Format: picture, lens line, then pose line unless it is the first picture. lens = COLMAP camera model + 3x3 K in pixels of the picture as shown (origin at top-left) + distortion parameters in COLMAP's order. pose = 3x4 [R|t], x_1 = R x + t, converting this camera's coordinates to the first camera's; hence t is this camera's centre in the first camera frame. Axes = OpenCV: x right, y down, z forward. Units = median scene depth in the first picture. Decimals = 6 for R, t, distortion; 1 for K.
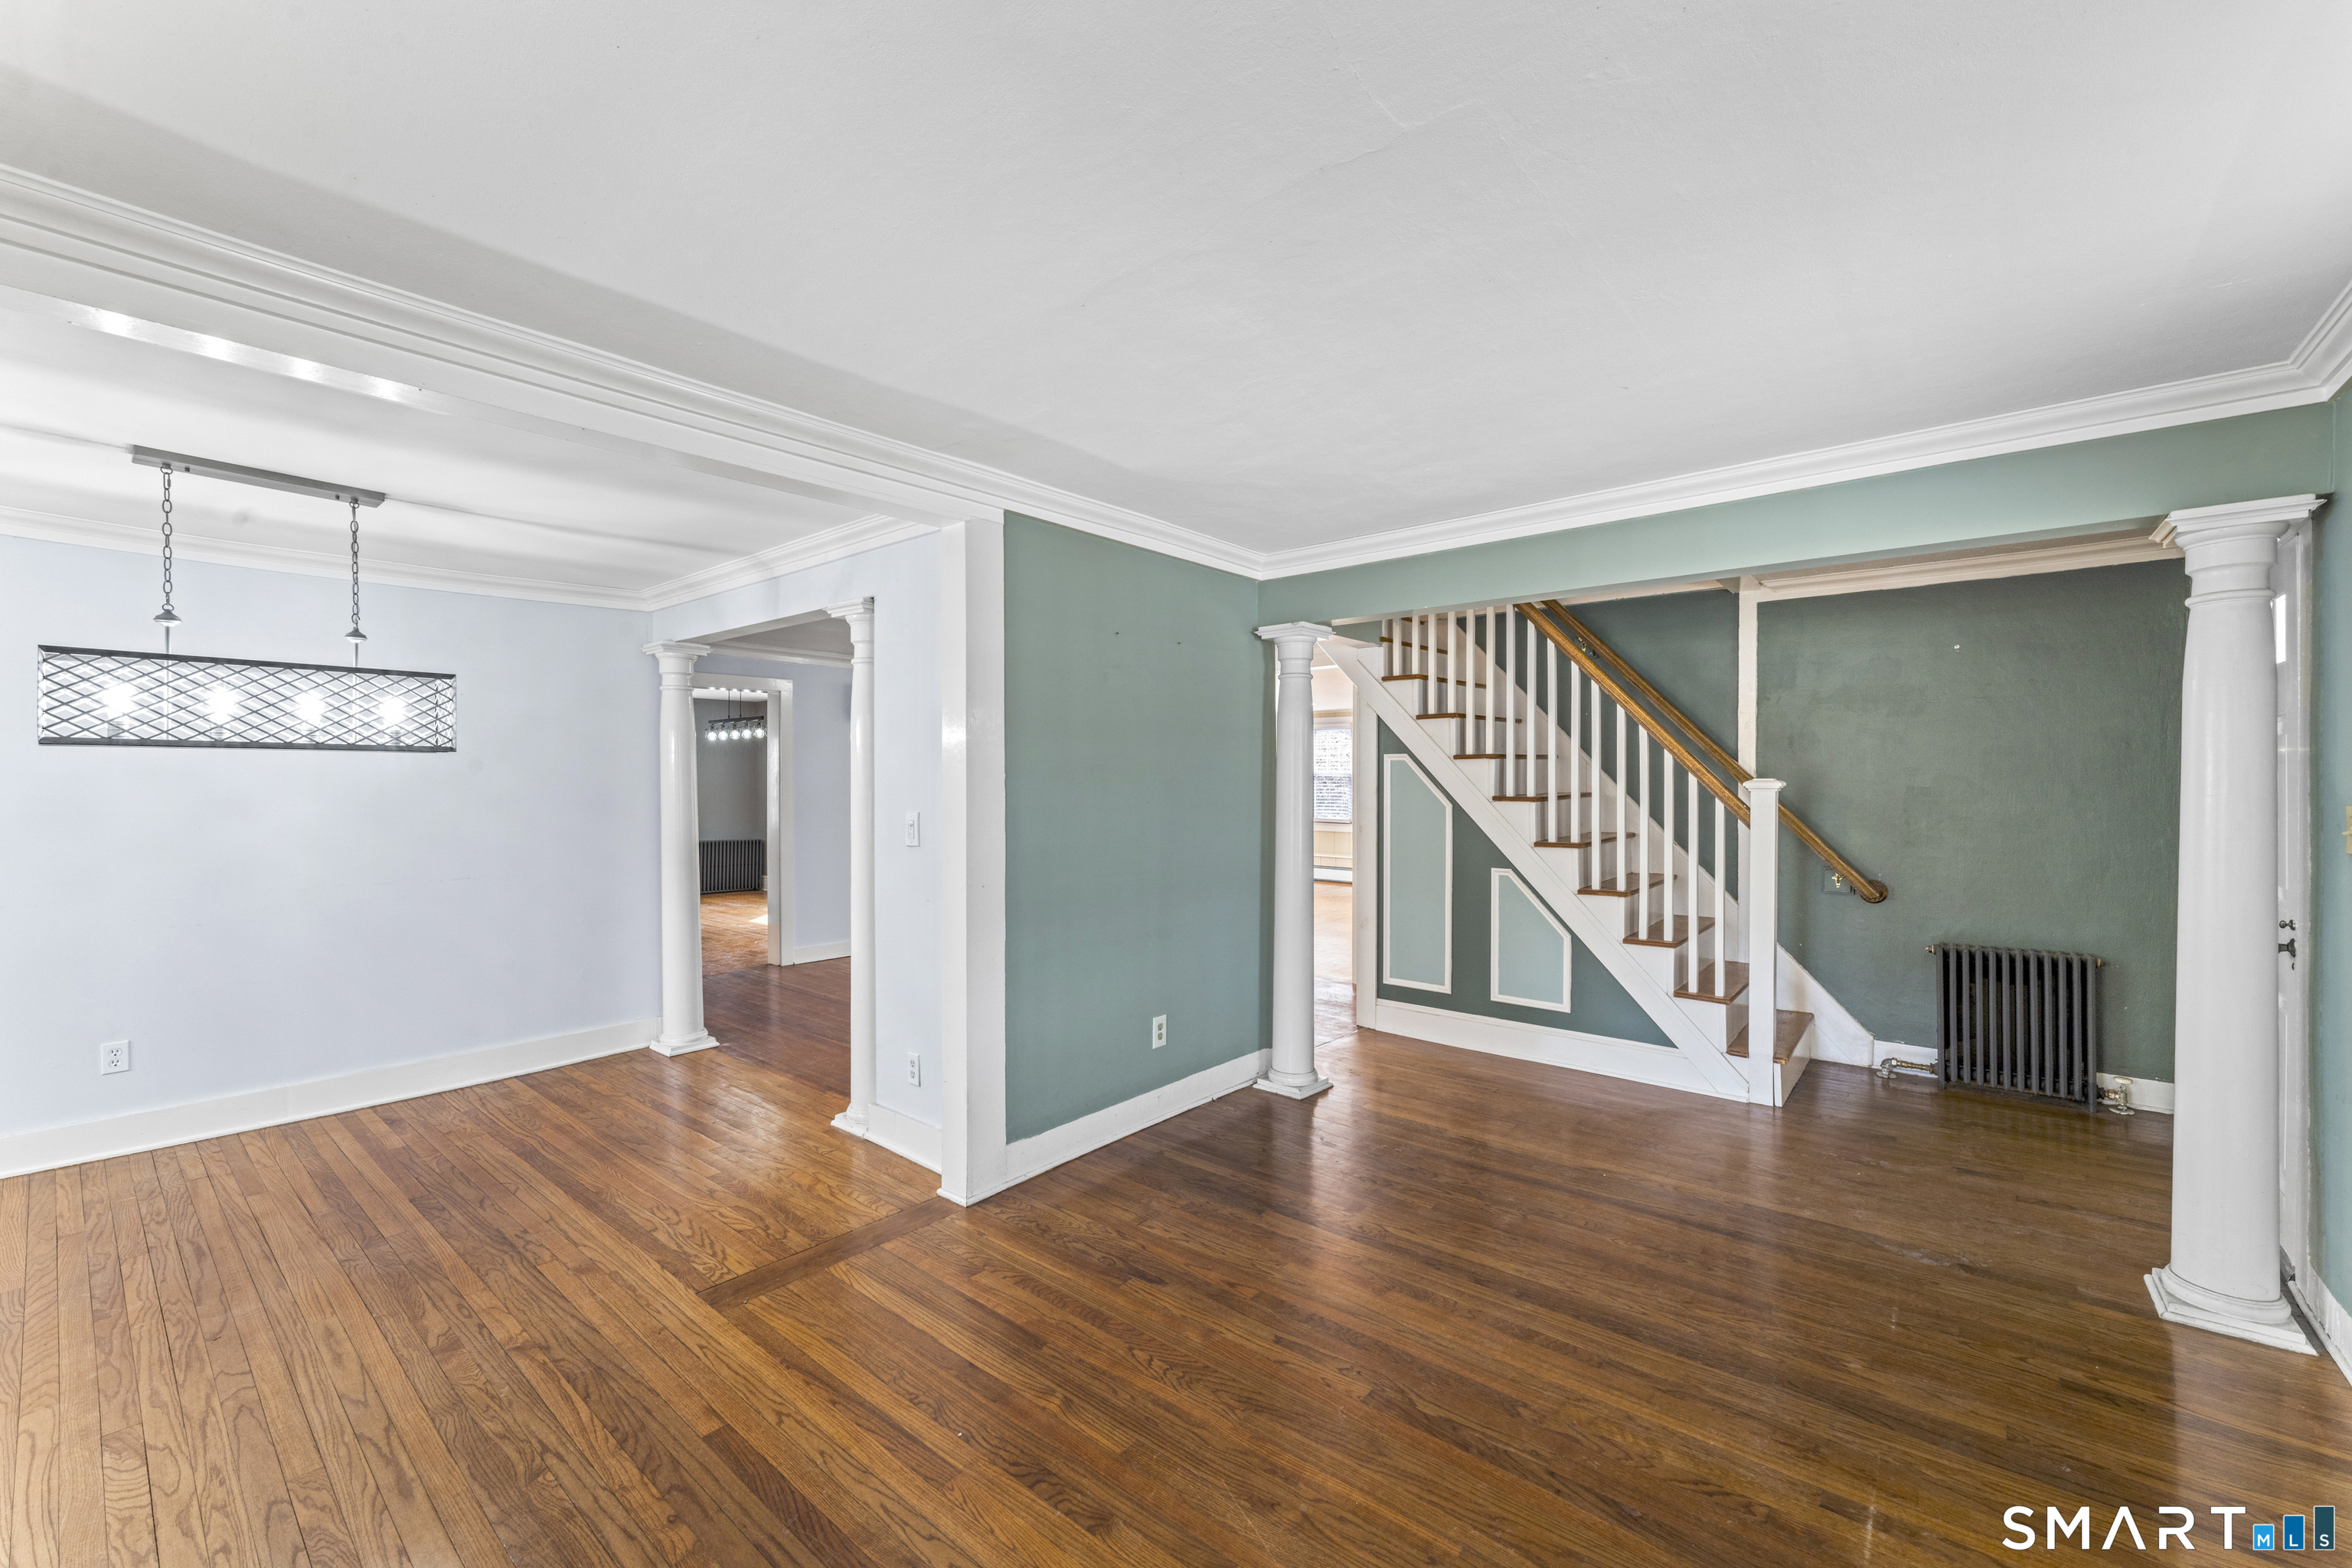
lens RADIAL K [[949.1, 0, 1168.7], [0, 949.1, 783.4], [0, 0, 1]] dist [-0.000791, 0.000780]
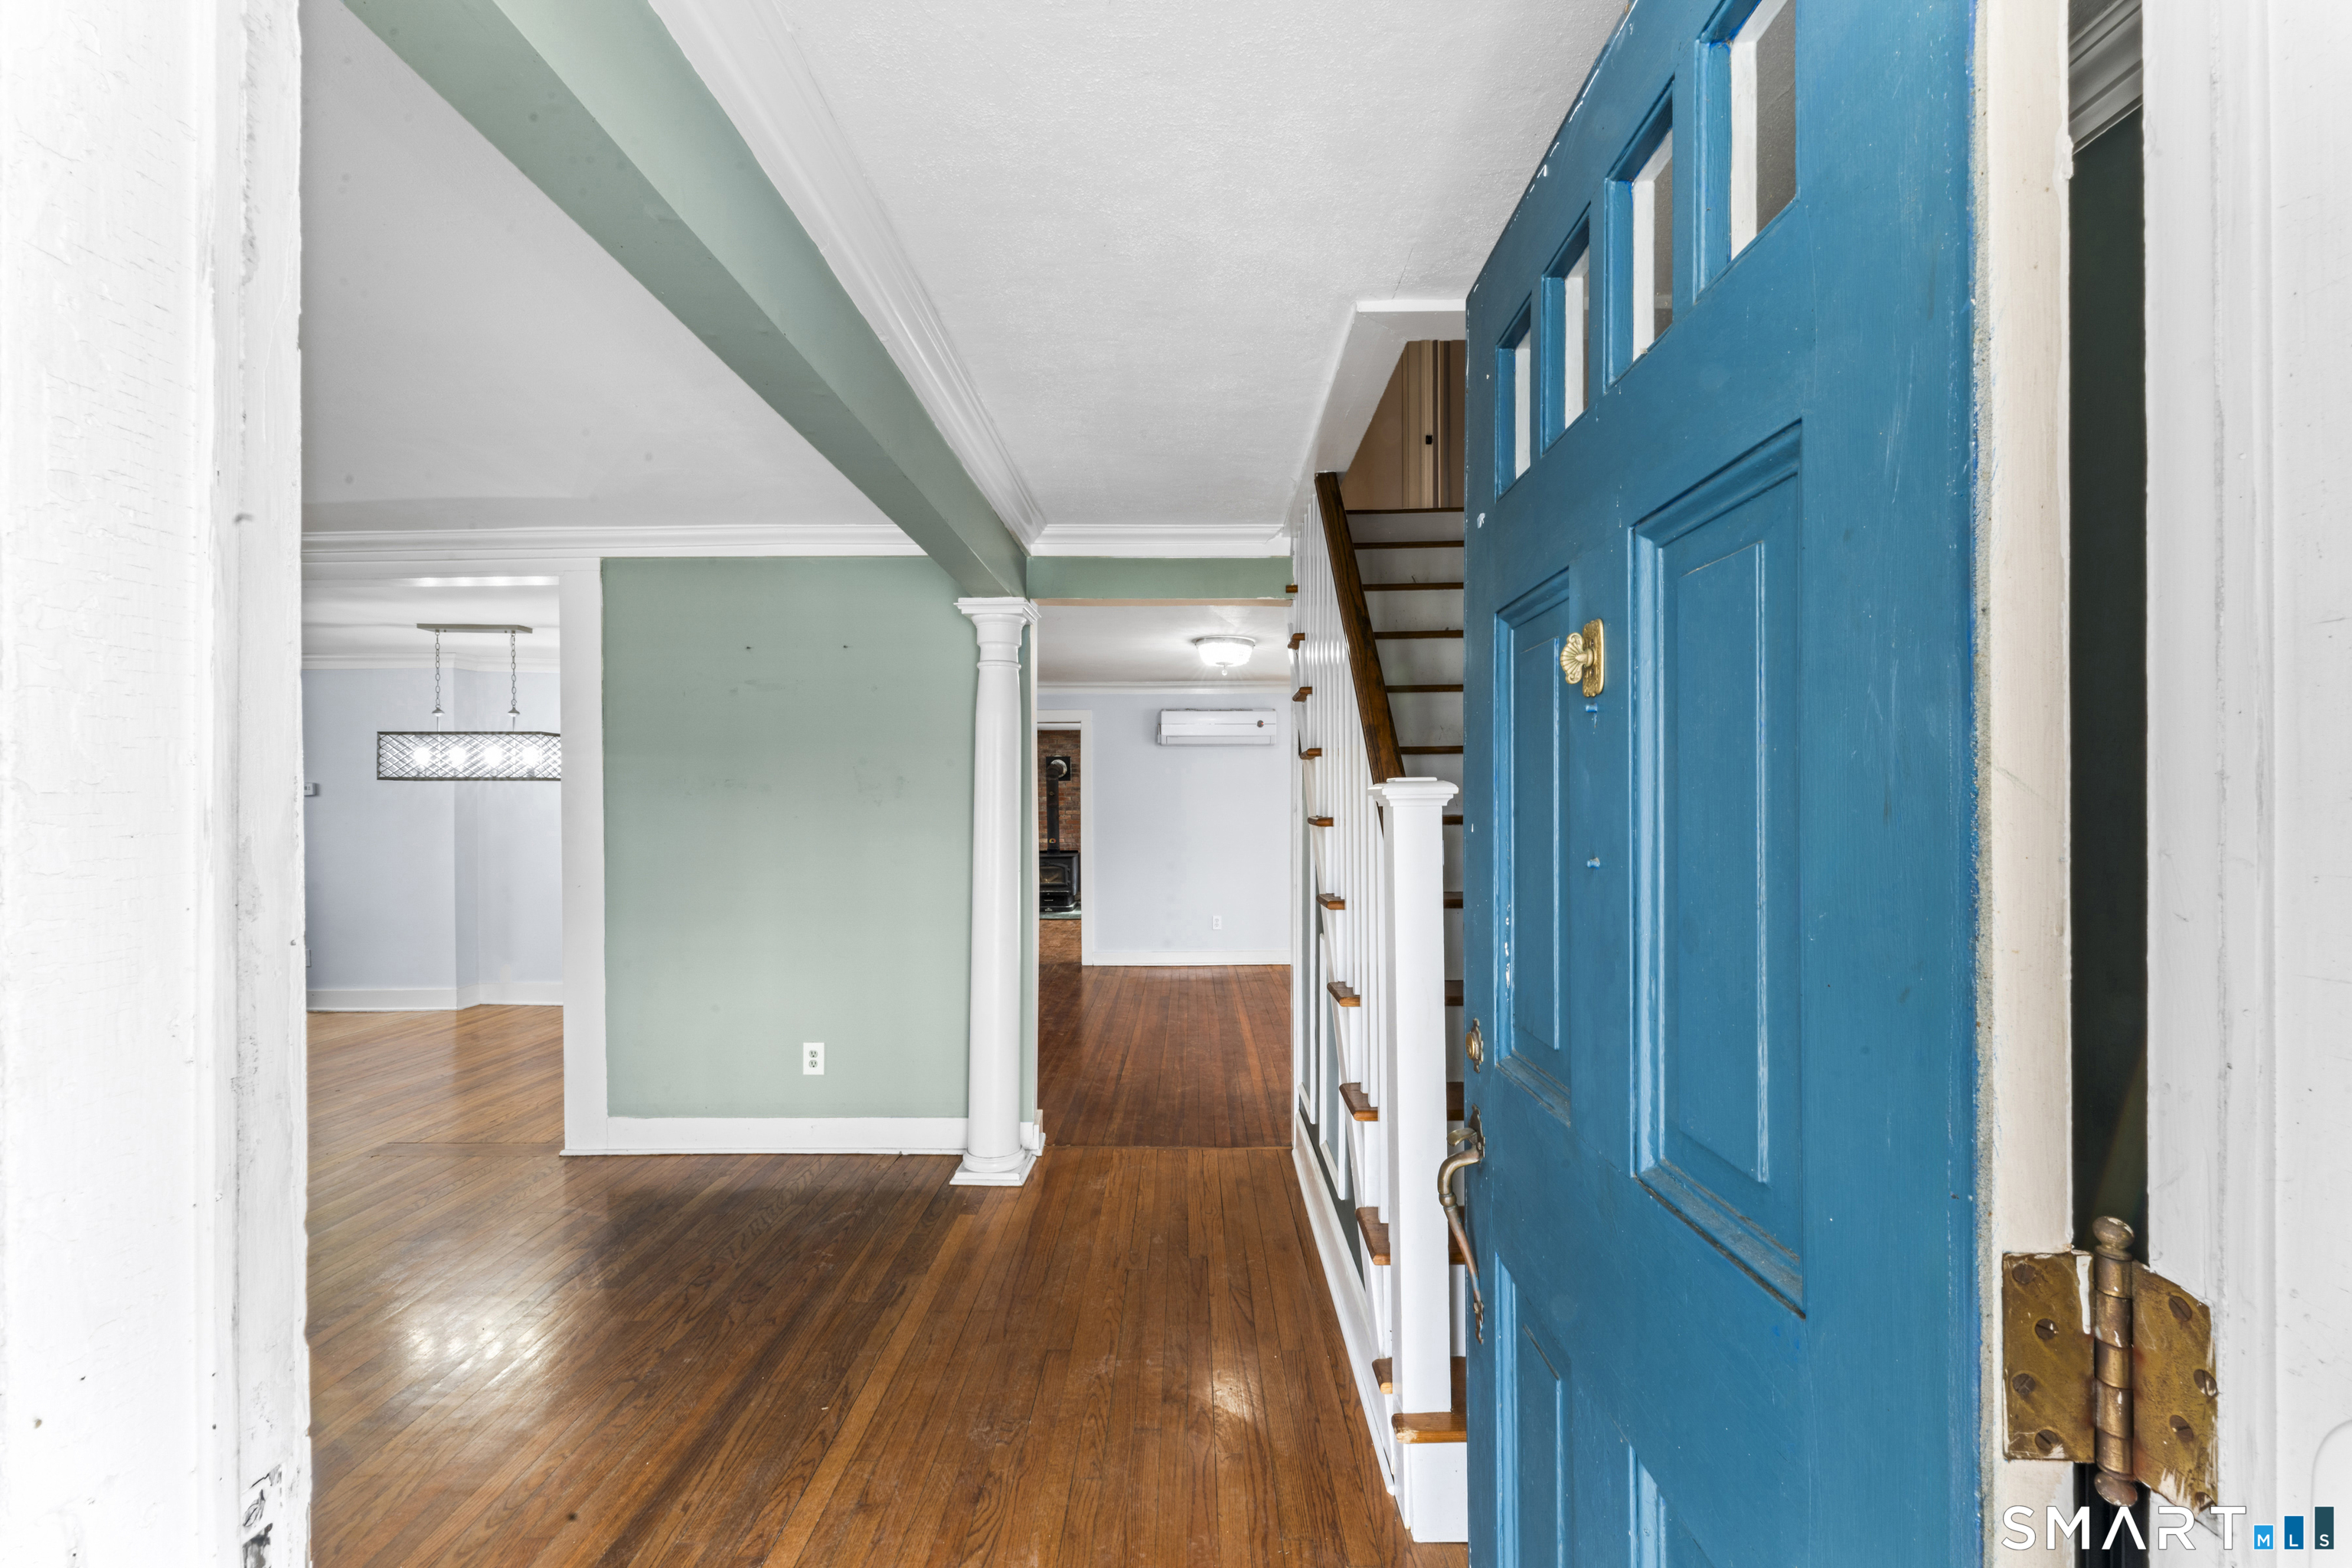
lens RADIAL K [[949.1, 0, 1182.4], [0, 949.1, 794.1], [0, 0, 1]] dist [-0.000791, 0.000780]
pose [[0.646279, -0.010738, -0.763025, 1.162704], [-0.001452, 0.999882, -0.015301, 0.012597], [0.763100, 0.010997, 0.646187, 0.807564]]
